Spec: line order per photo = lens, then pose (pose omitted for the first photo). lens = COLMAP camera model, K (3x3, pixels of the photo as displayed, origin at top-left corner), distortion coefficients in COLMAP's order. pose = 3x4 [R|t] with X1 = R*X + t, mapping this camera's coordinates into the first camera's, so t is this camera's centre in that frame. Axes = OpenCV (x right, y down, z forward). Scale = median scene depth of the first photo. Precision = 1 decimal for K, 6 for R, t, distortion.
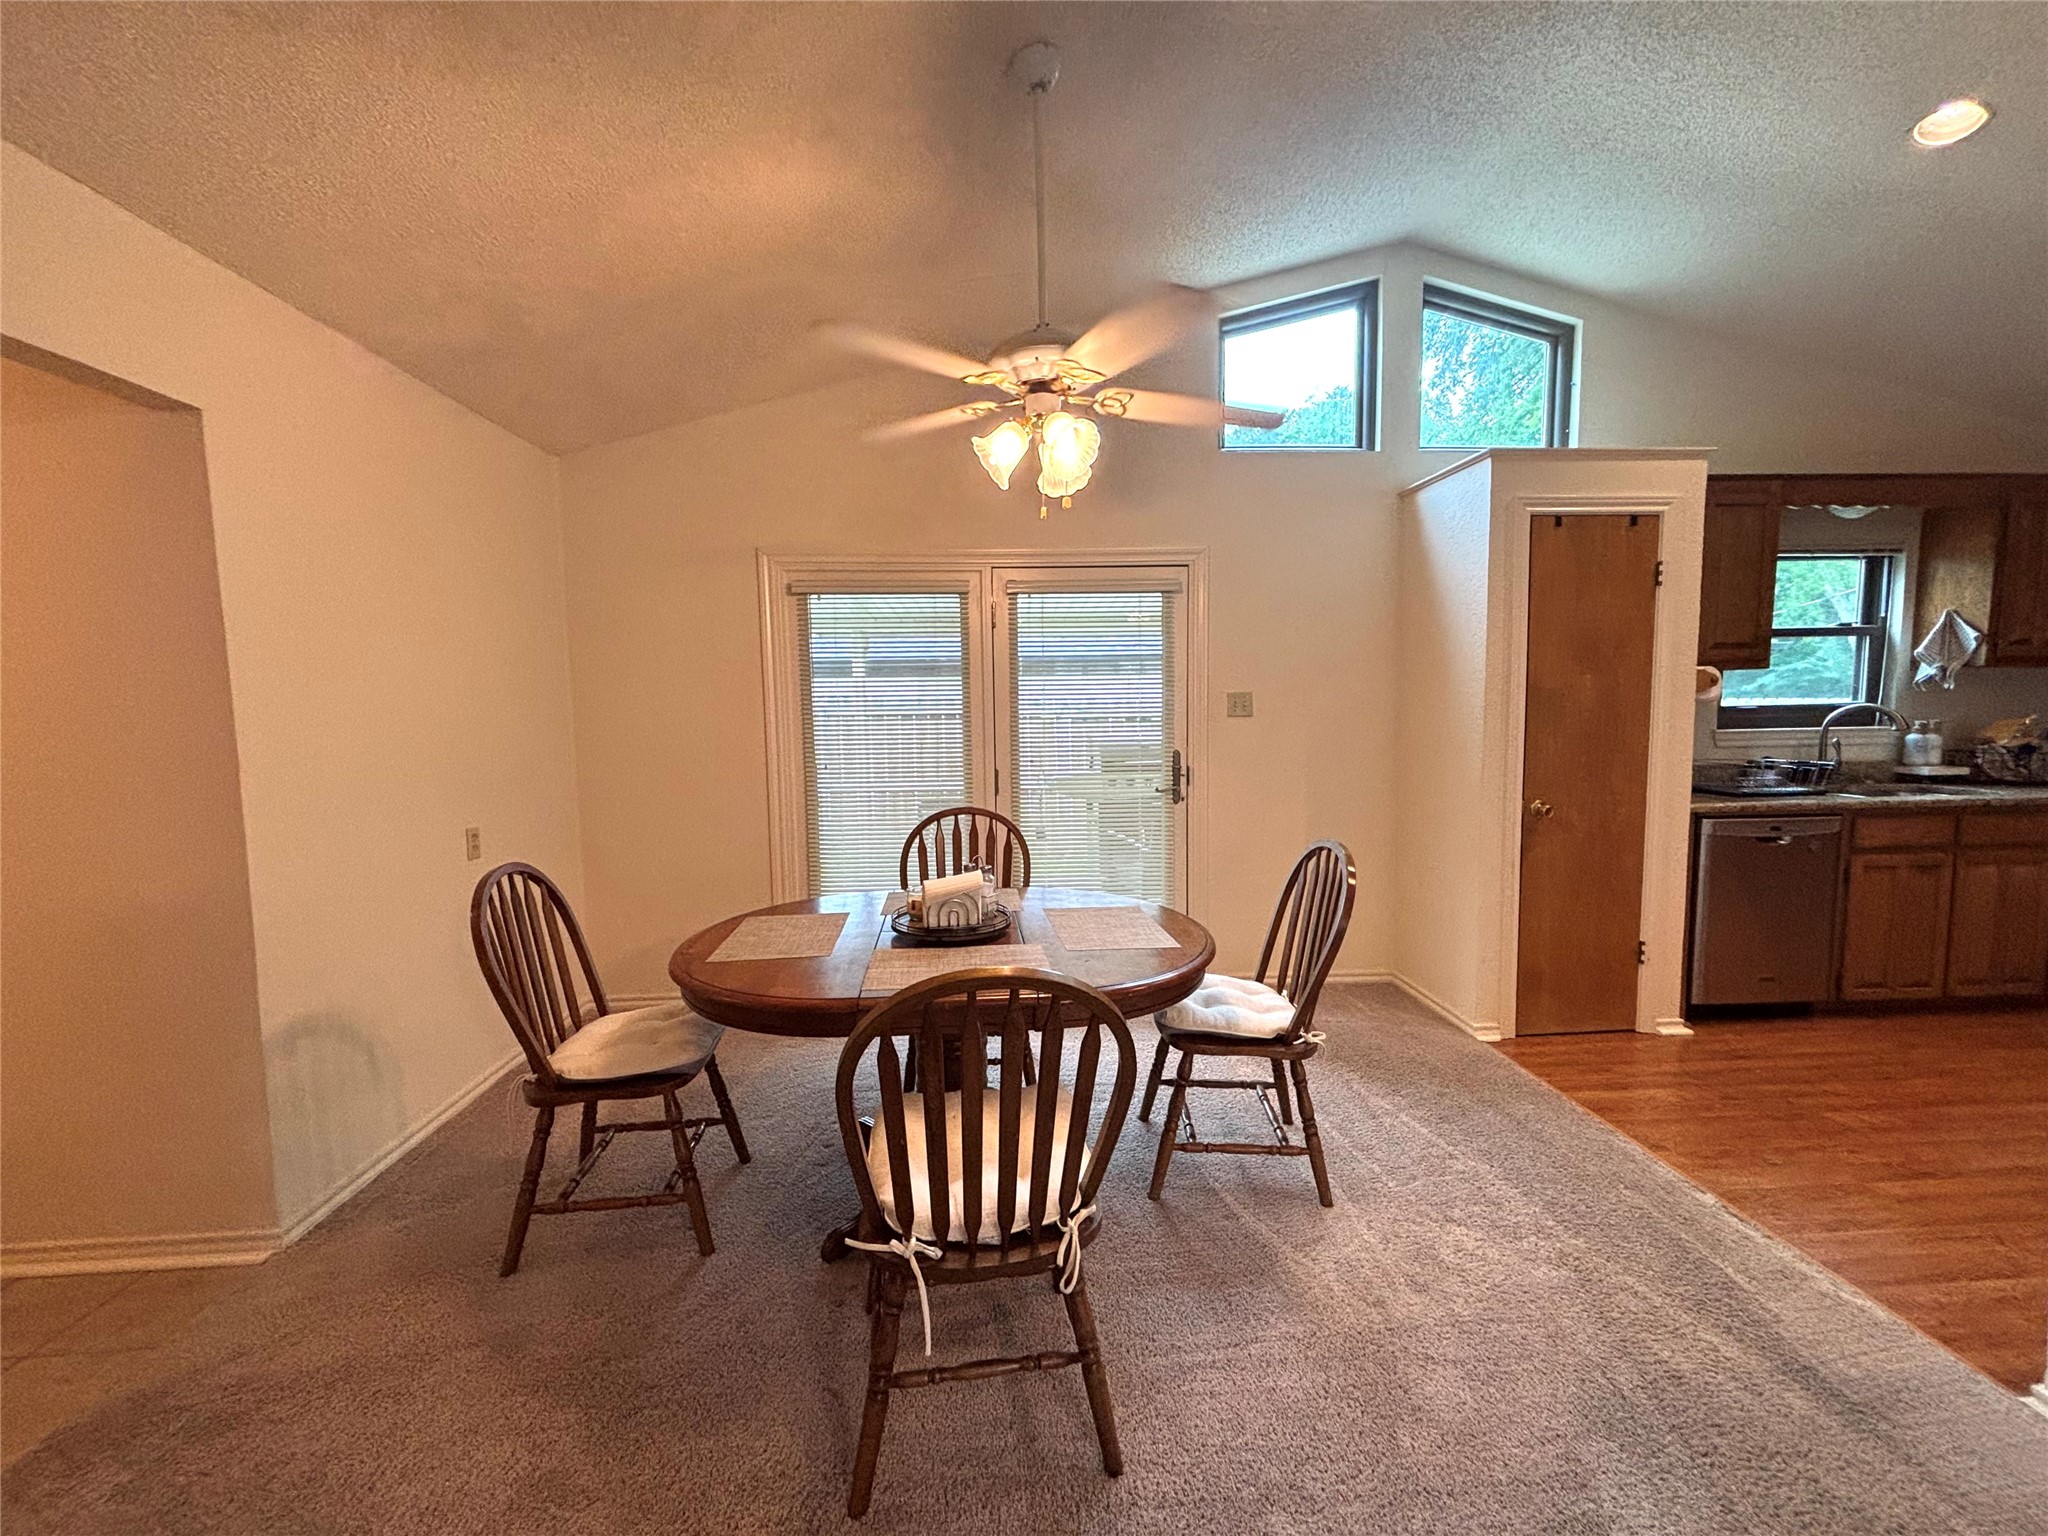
lens RADIAL K [[821.3, 0, 1024.4], [0, 821.3, 778.5], [0, 0, 1]] dist [0.002936, 0.000506]
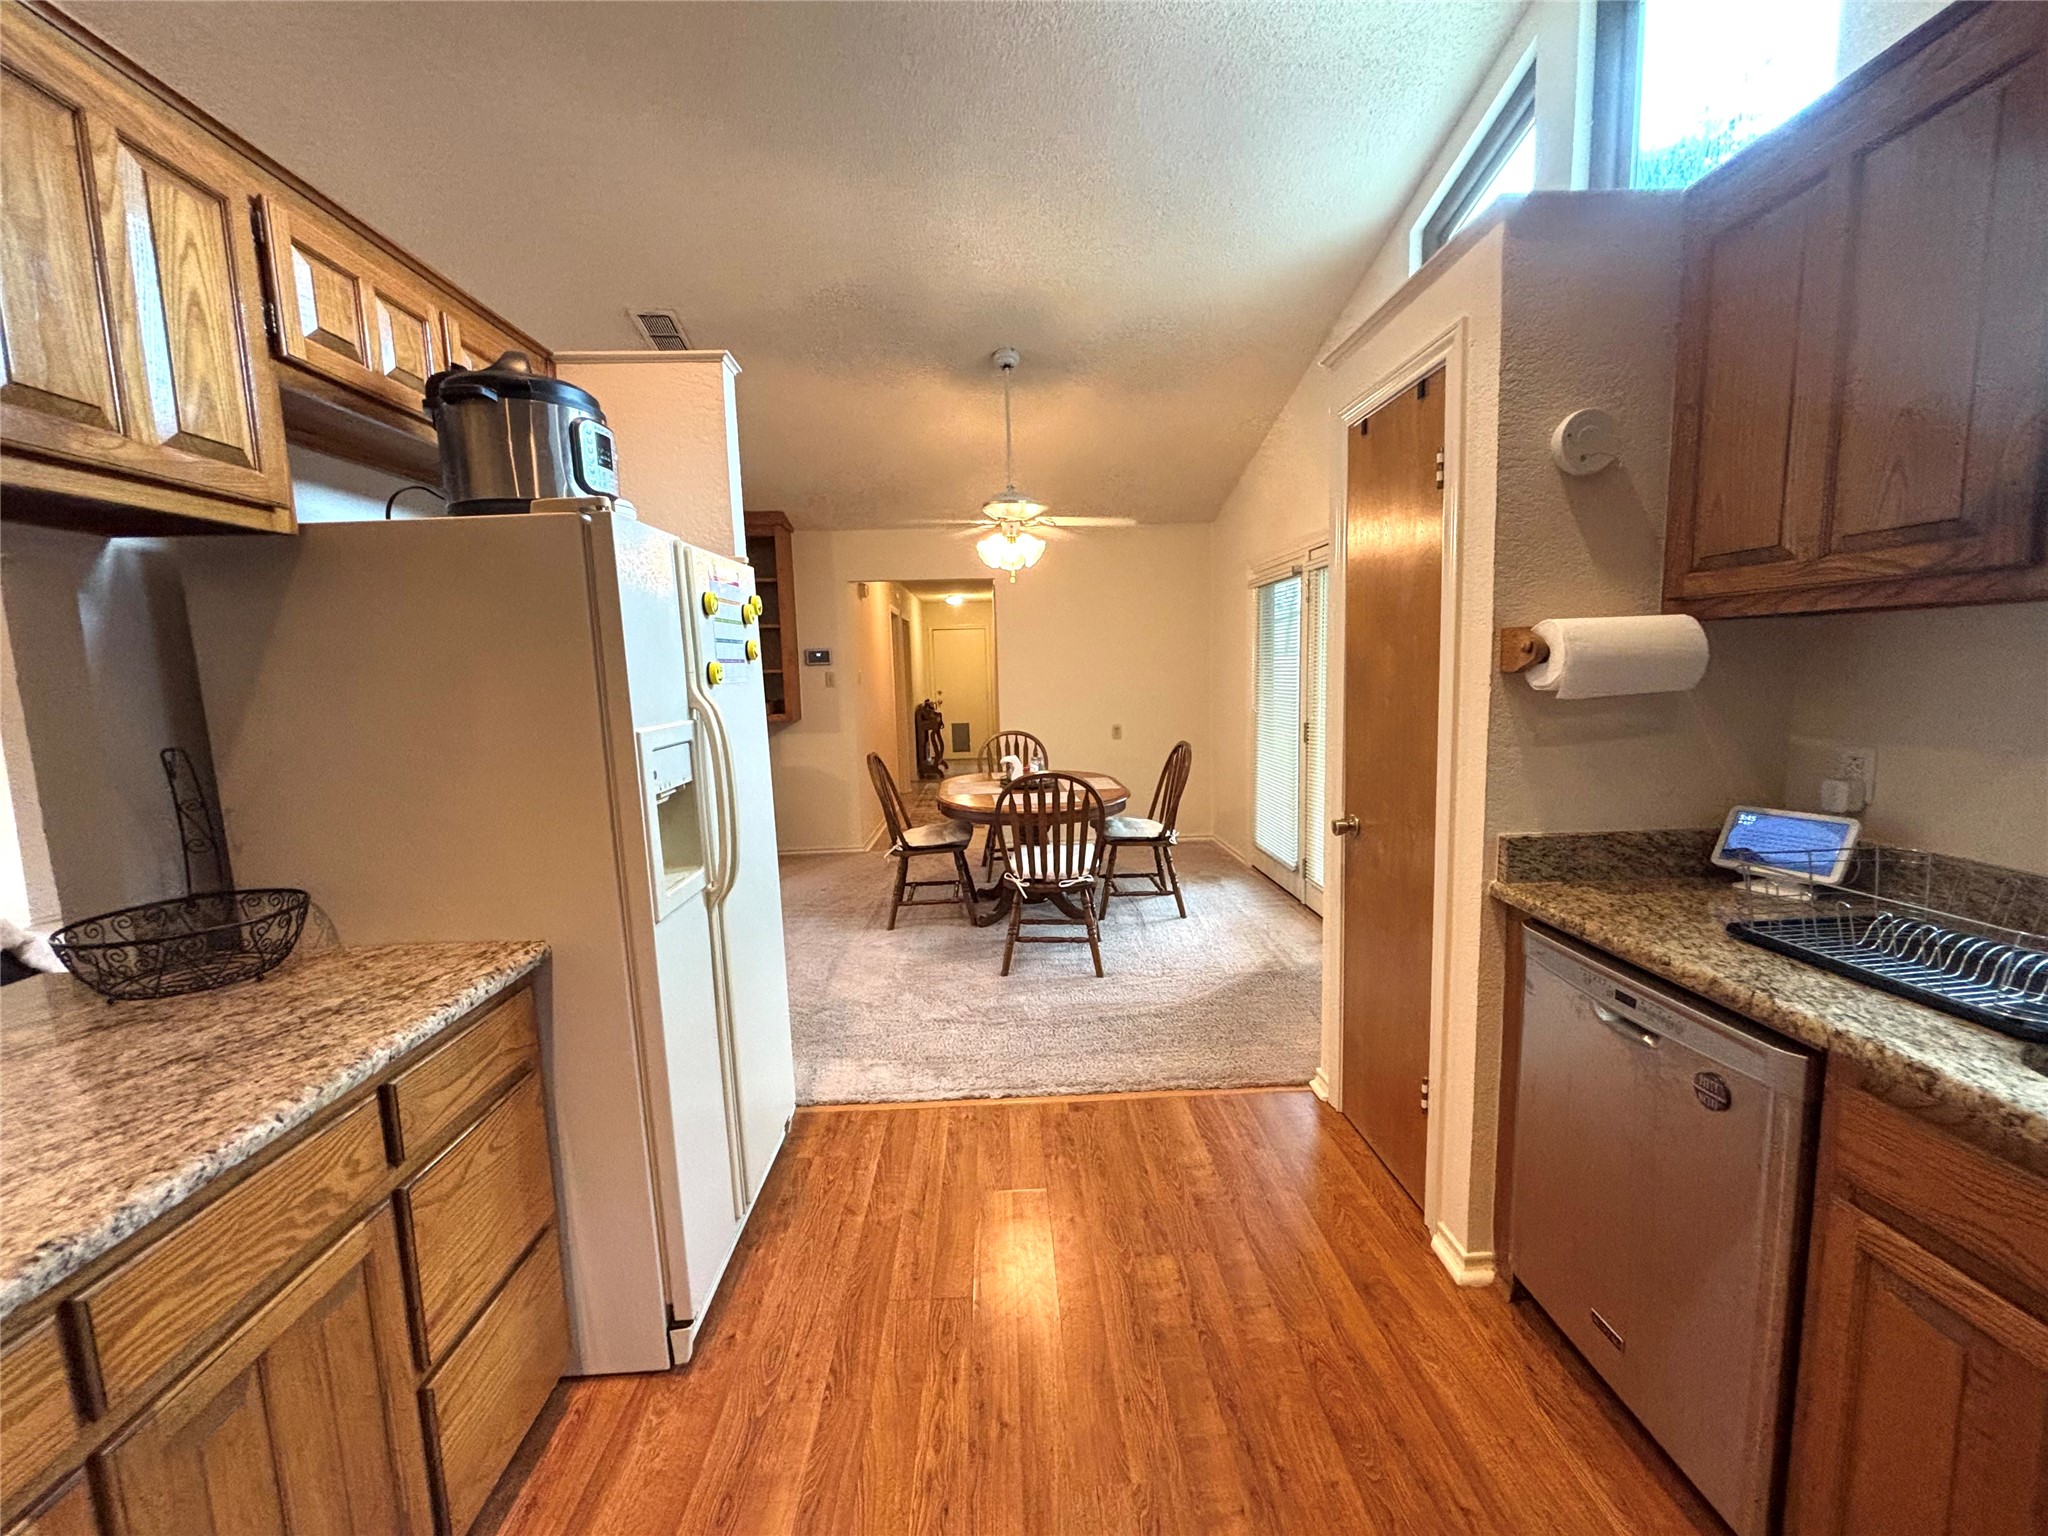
lens RADIAL K [[821.3, 0, 1032.8], [0, 821.3, 778.6], [0, 0, 1]] dist [0.002936, 0.000506]
pose [[-0.005154, 0.151915, -0.988380, 1.174914], [-0.054438, 0.986885, 0.151969, -0.088889], [0.998504, 0.054589, 0.003183, 0.612863]]
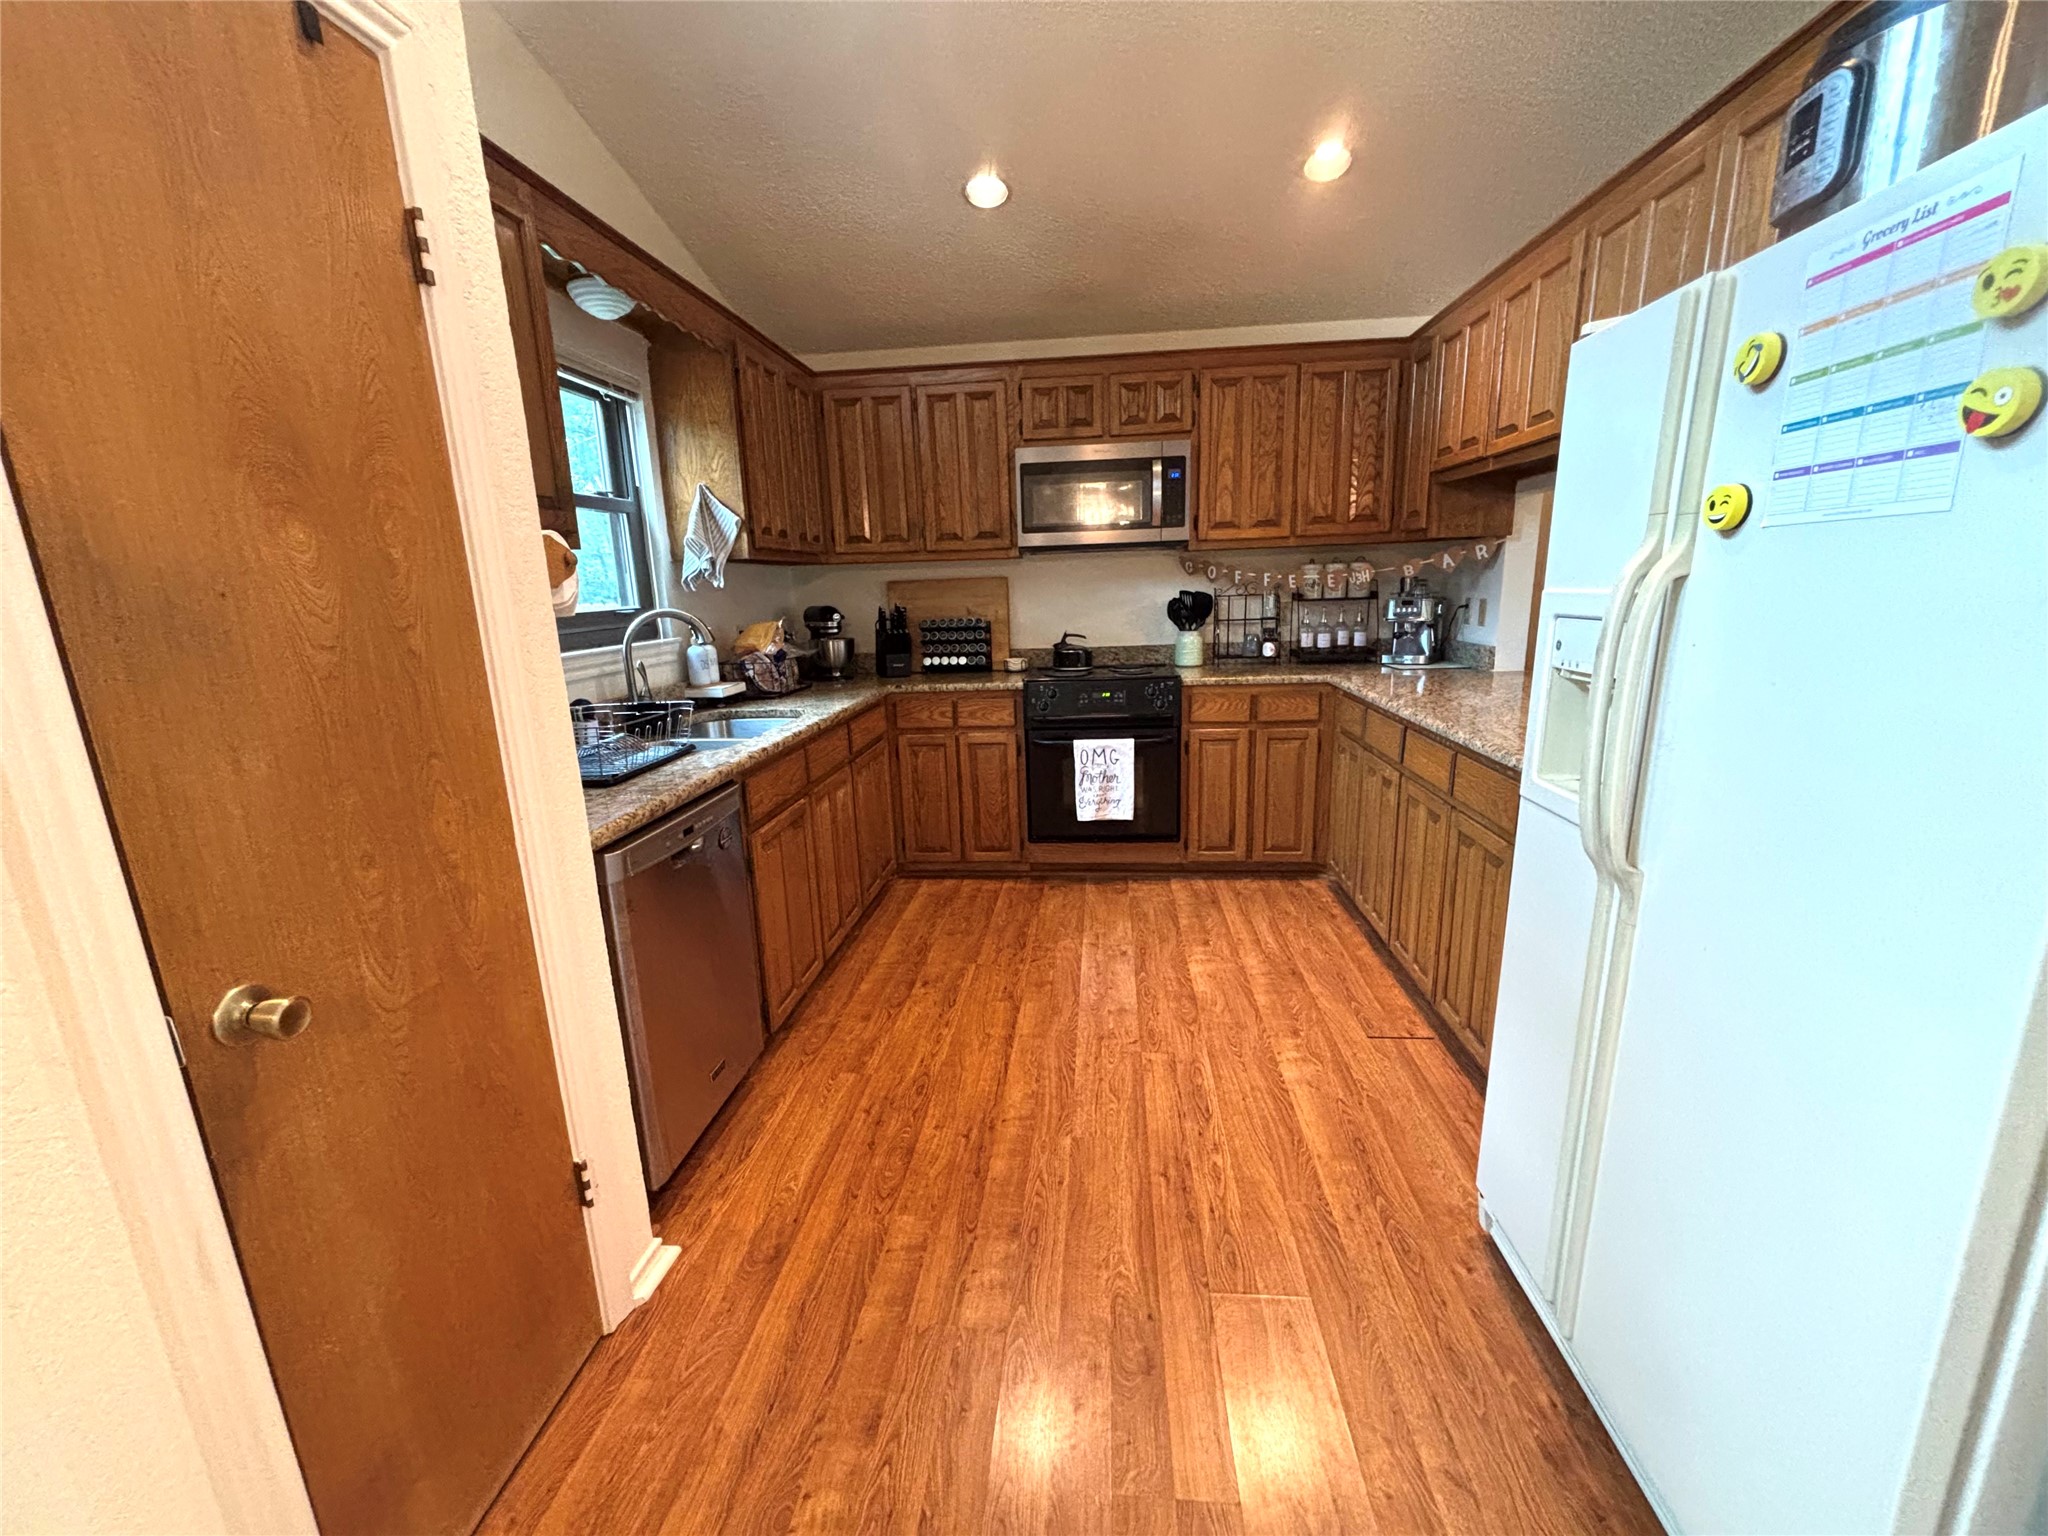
lens RADIAL K [[821.3, 0, 1034.5], [0, 821.3, 766.9], [0, 0, 1]] dist [0.002936, 0.000506]
pose [[0.141863, -0.207019, 0.967997, 0.355990], [0.110756, 0.975066, 0.192299, -0.059481], [-0.983671, 0.079931, 0.161255, 0.593745]]
